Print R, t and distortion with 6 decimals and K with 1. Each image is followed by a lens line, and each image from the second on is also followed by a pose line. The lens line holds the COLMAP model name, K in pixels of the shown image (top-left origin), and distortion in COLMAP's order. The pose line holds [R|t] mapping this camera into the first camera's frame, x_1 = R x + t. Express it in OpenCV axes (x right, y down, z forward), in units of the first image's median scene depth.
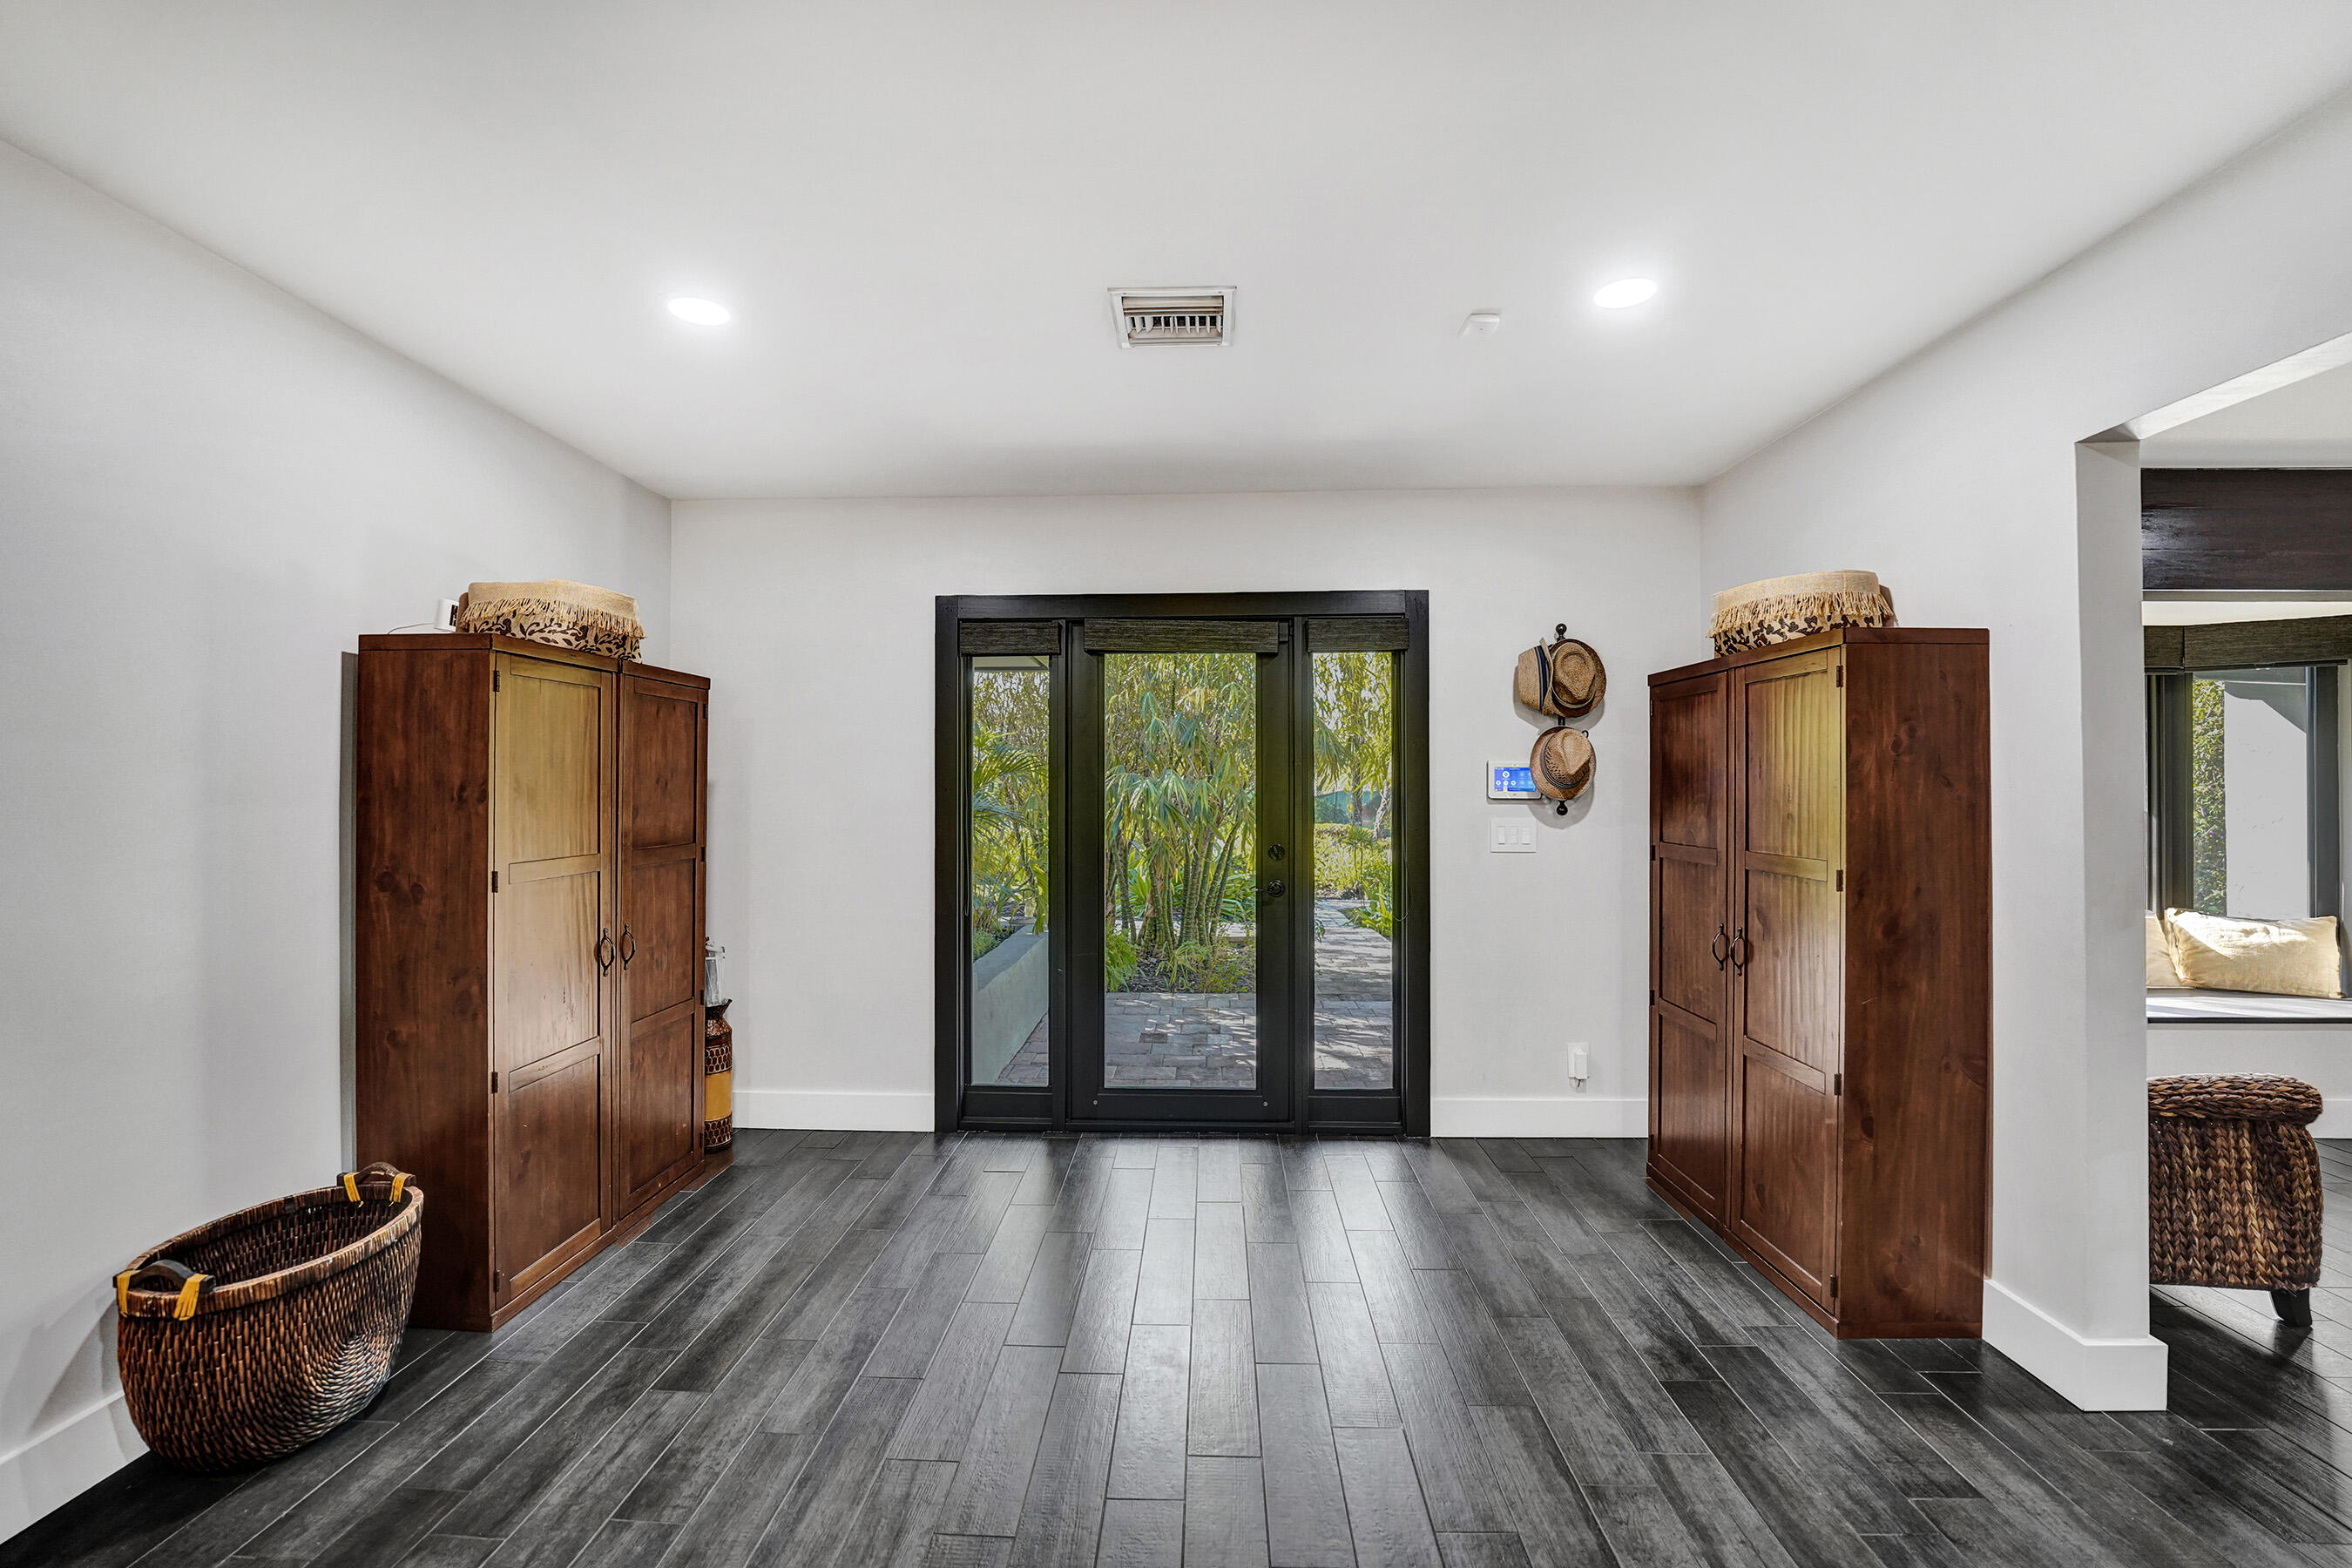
lens RADIAL K [[968.6, 0, 1166.7], [0, 968.6, 774.9], [0, 0, 1]] dist [-0.024983, 0.000942]
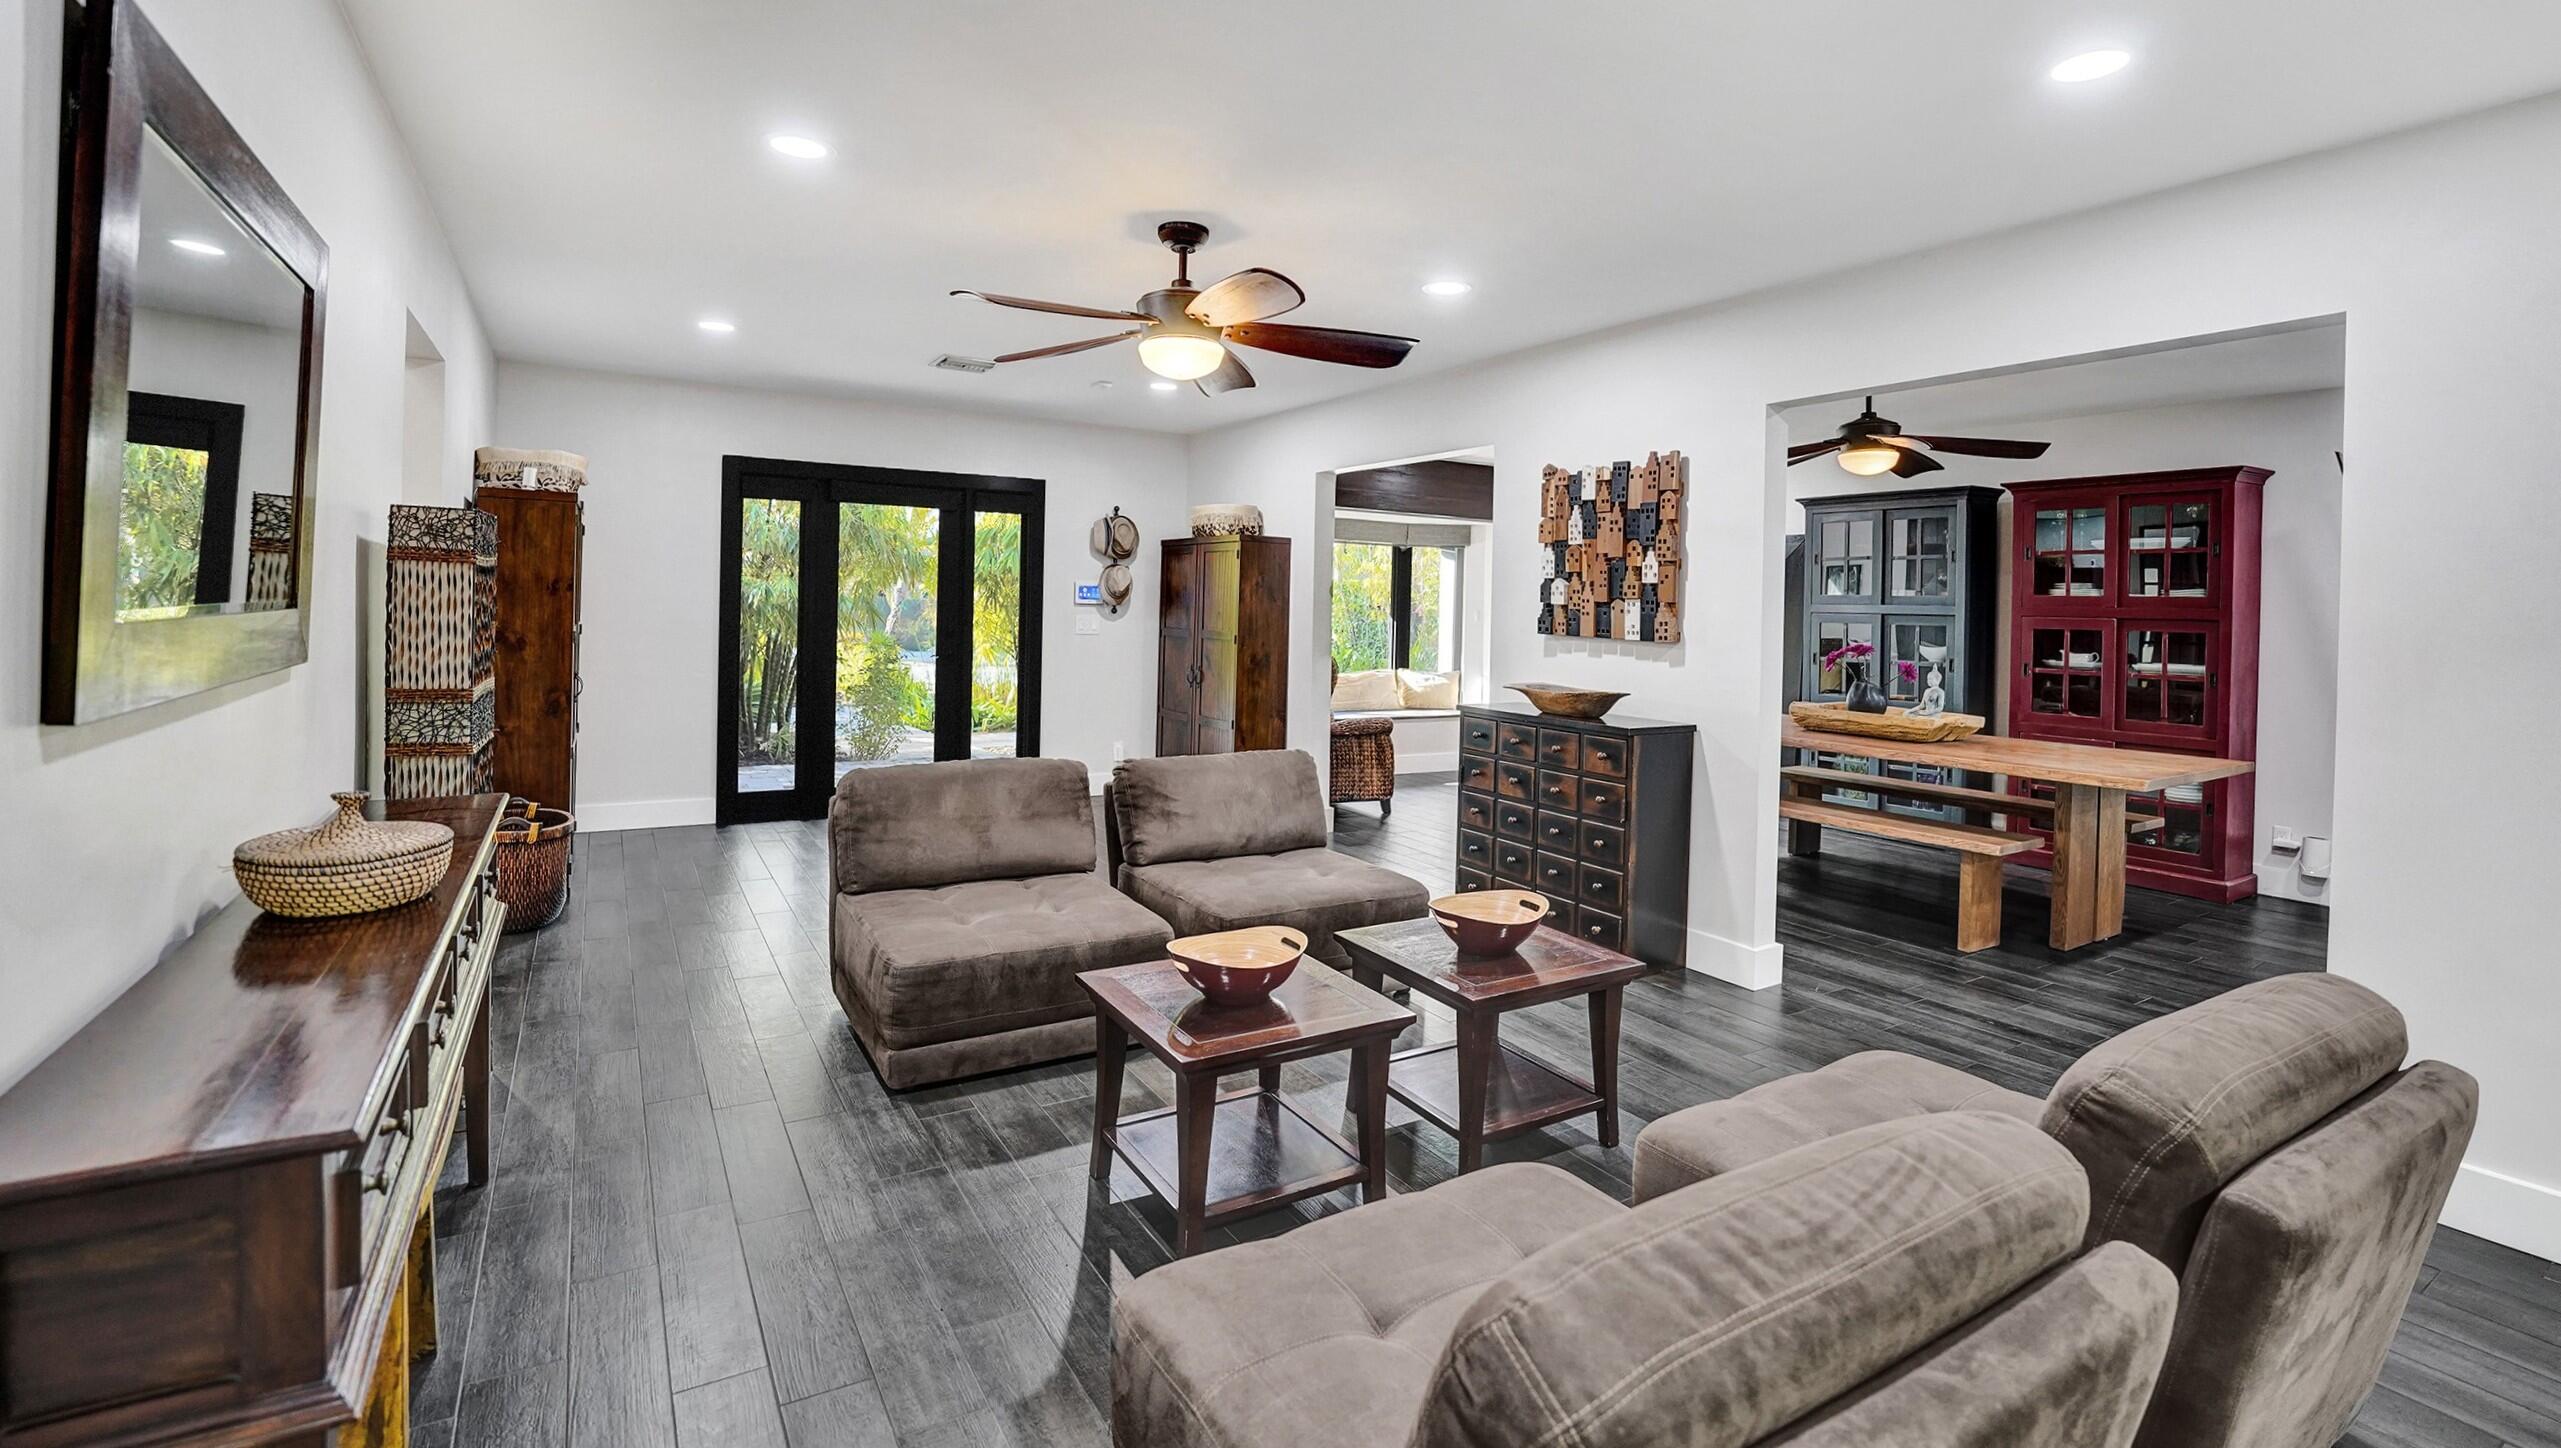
lens RADIAL K [[1106.4, 0, 1281.5], [0, 1106.4, 717.1], [0, 0, 1]] dist [-0.001459, -0.000079]
pose [[0.827681, -0.034802, 0.560118, -0.536961], [-0.034070, 0.993118, 0.112051, -0.008687], [-0.560163, -0.111825, 0.820800, -0.962138]]
